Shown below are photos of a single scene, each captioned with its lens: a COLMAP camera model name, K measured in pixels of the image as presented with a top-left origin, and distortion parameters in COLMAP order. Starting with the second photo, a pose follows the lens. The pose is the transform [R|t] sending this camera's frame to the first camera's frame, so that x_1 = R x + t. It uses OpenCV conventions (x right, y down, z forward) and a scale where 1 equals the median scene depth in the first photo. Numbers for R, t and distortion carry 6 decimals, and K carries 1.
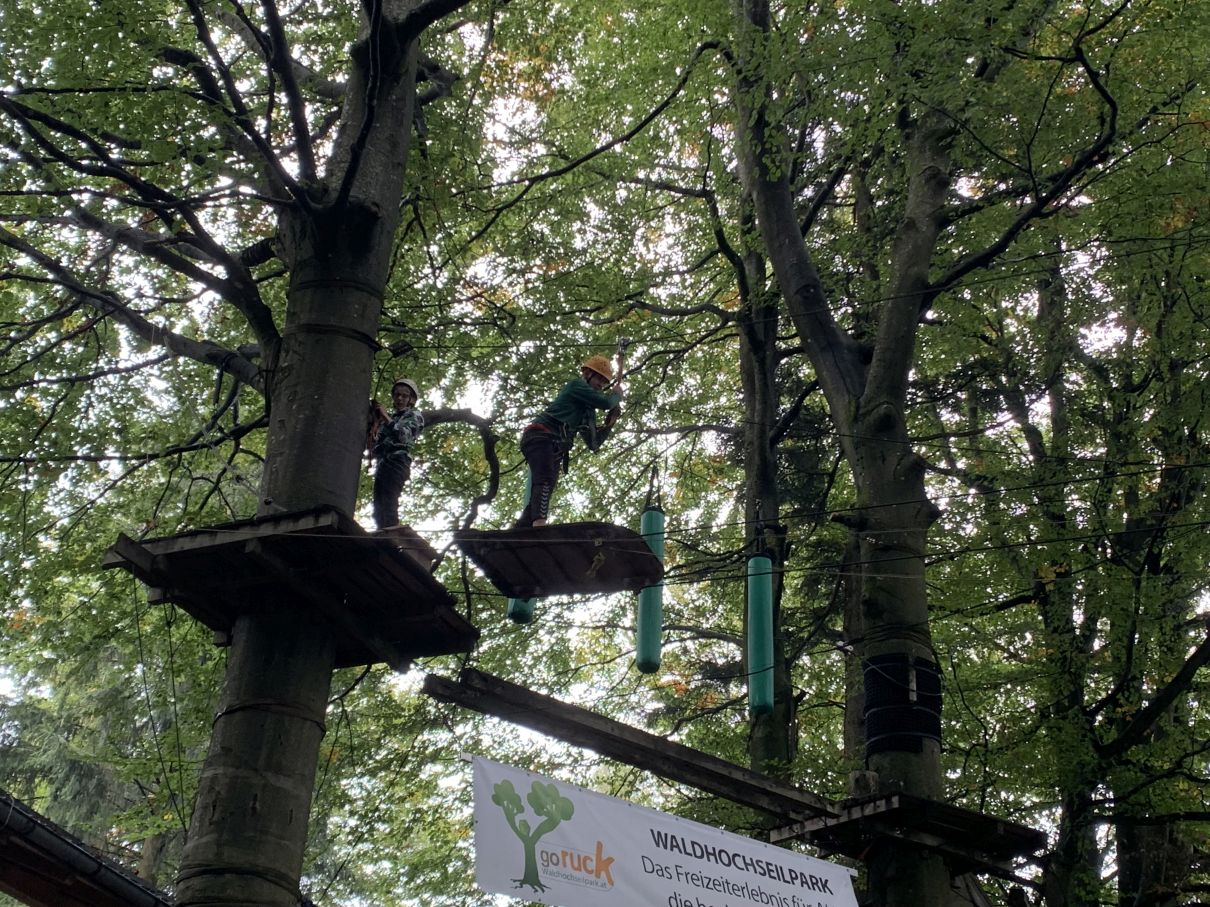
lens RADIAL K [[1549.5, 0, 605.0], [0, 1549.5, 453.5], [0, 0, 1]] dist [0.275264, 0.011549]
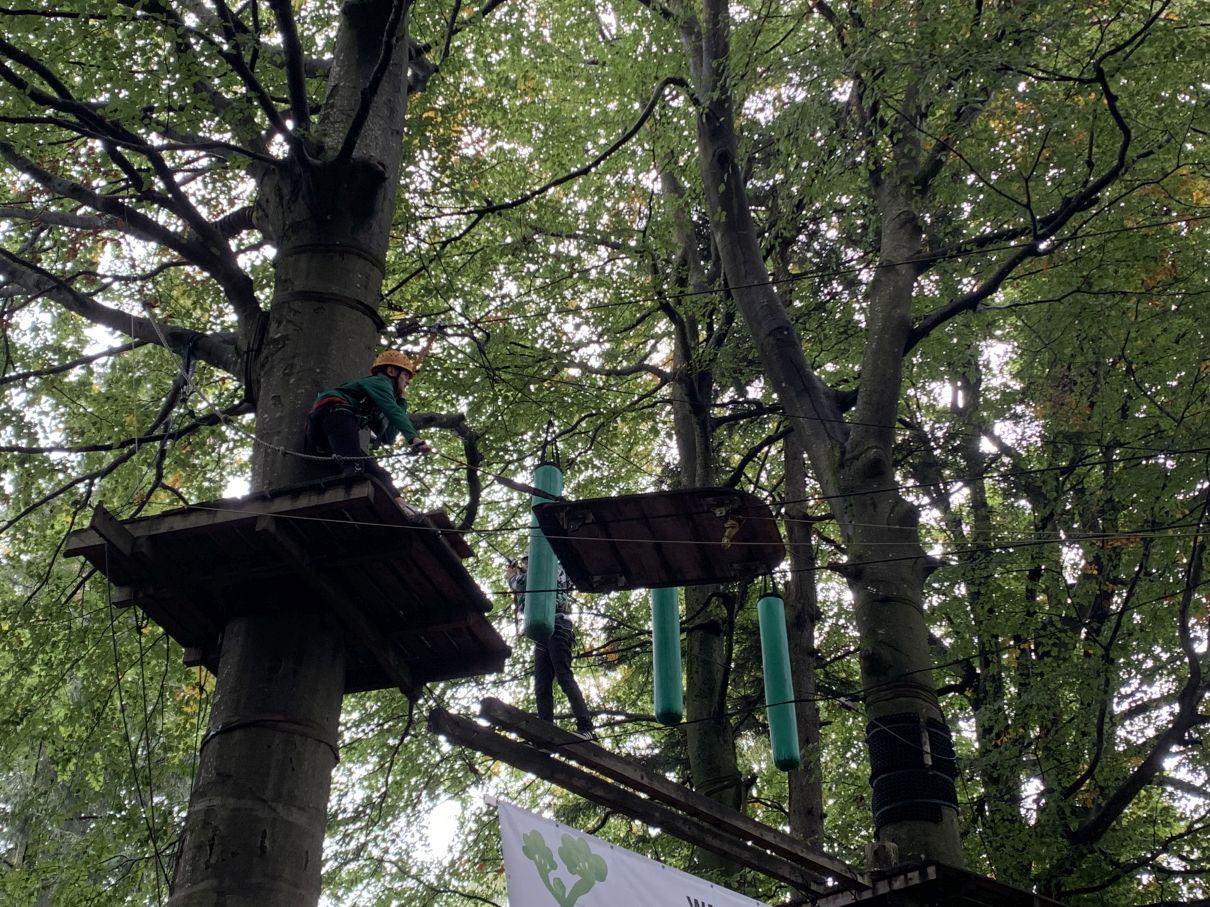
lens RADIAL K [[1533.8, 0, 605.0], [0, 1533.8, 453.5], [0, 0, 1]] dist [0.209969, -0.007888]
pose [[0.994819, 0.022919, 0.099041, -0.109382], [-0.014878, 0.996588, -0.081182, 0.072296], [-0.100564, 0.079288, 0.991766, 0.154317]]
